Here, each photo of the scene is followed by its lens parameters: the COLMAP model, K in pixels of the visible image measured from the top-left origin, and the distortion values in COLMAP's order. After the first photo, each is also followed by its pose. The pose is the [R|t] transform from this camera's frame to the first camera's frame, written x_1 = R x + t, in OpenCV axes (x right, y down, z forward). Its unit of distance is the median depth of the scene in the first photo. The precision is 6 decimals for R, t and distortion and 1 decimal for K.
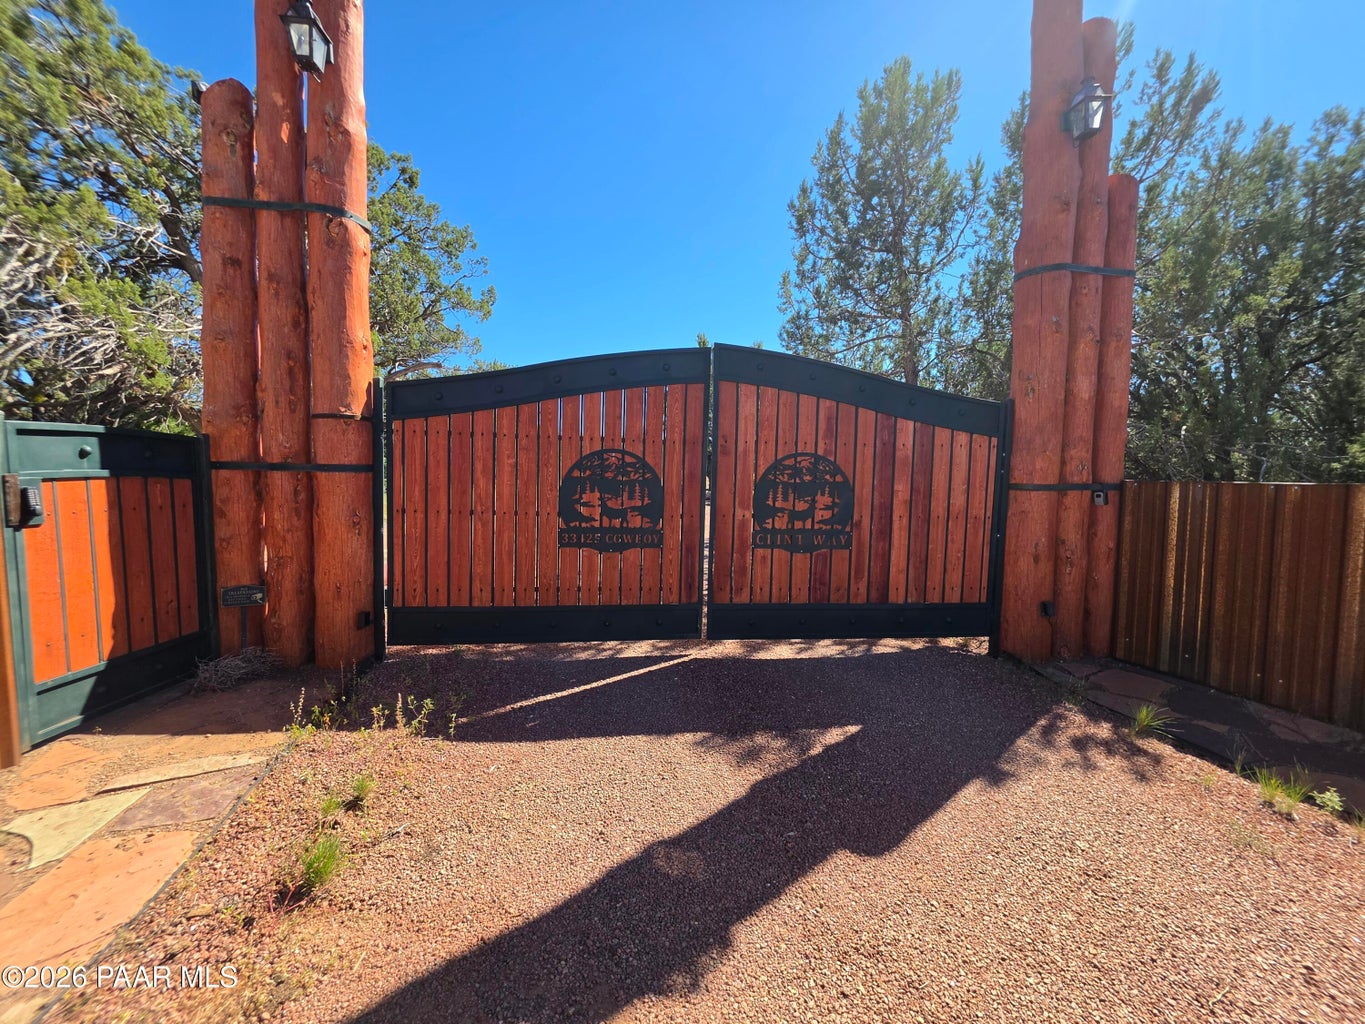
lens RADIAL K [[533.3, 0, 682.8], [0, 533.3, 512.5], [0, 0, 1]] dist [-0.002621, 0.001303]
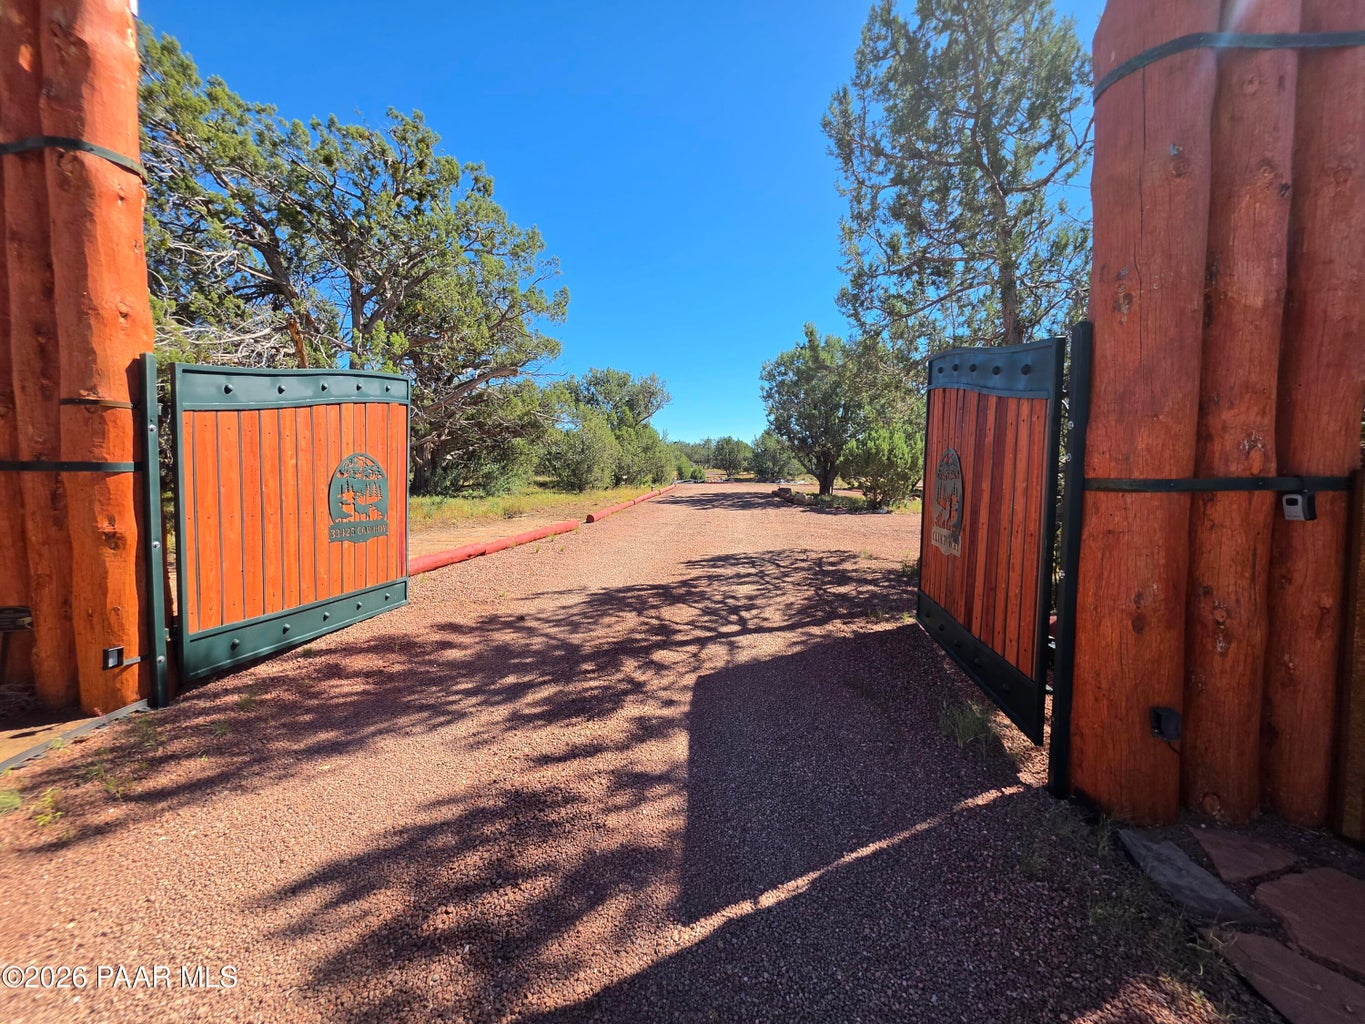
lens RADIAL K [[533.3, 0, 682.0], [0, 533.3, 509.5], [0, 0, 1]] dist [-0.002621, 0.001303]
pose [[0.968088, 0.004669, -0.250565, 0.362302], [-0.007549, 0.999916, -0.010534, -0.014746], [0.250495, 0.012090, 0.968042, 0.385956]]
